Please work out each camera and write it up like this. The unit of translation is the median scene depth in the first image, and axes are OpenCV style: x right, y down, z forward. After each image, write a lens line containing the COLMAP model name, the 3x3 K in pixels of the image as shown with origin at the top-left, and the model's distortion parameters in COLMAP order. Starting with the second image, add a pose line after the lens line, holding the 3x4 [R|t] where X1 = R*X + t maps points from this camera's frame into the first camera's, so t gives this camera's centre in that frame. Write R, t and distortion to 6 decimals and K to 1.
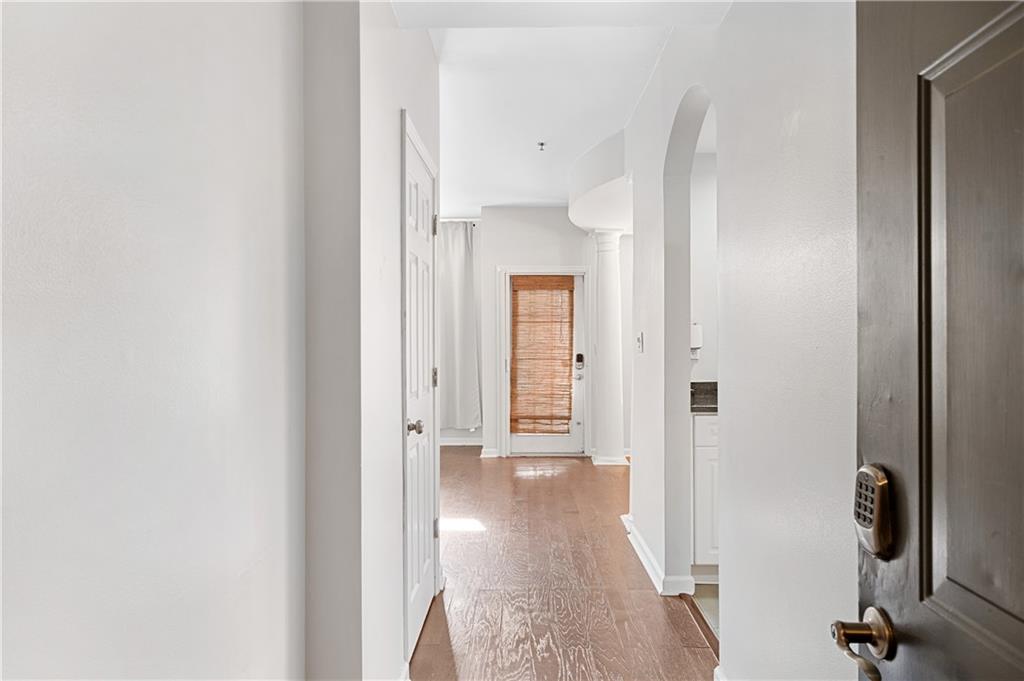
lens RADIAL K [[614.8, 0, 512.0], [0, 614.8, 340.5], [0, 0, 1]] dist [-0.005321, -0.000980]
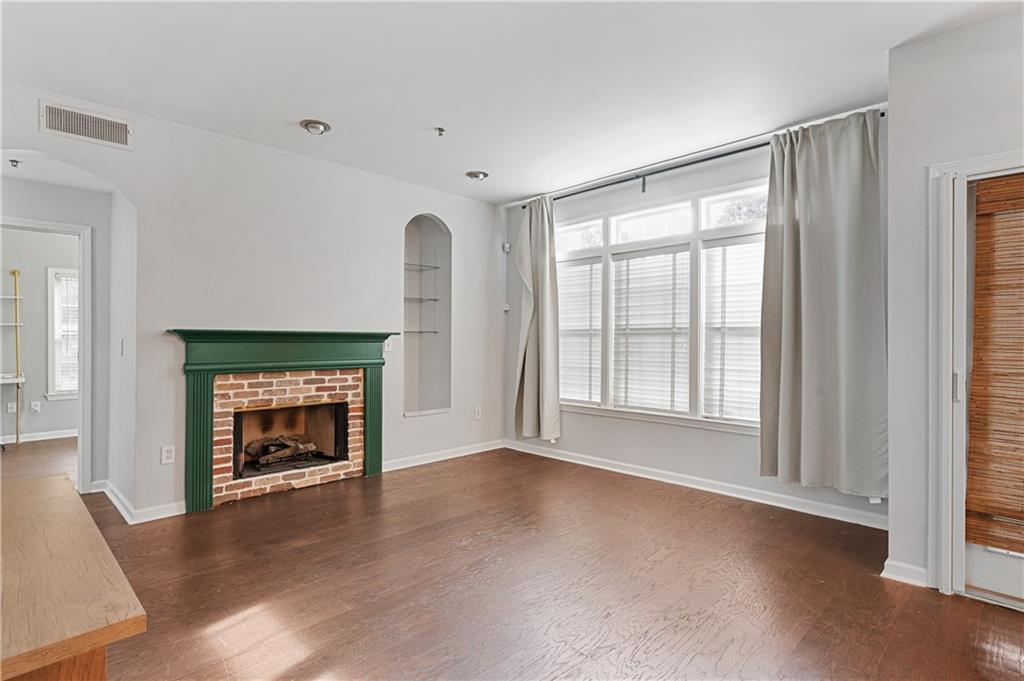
lens RADIAL K [[494.7, 0, 523.2], [0, 494.7, 341.6], [0, 0, 1]] dist [0.003288, -0.000297]
pose [[0.723909, 0.007745, -0.689852, 0.011352], [-0.007830, 0.999965, 0.003011, 0.009271], [0.689851, 0.003222, 0.723944, 0.523758]]
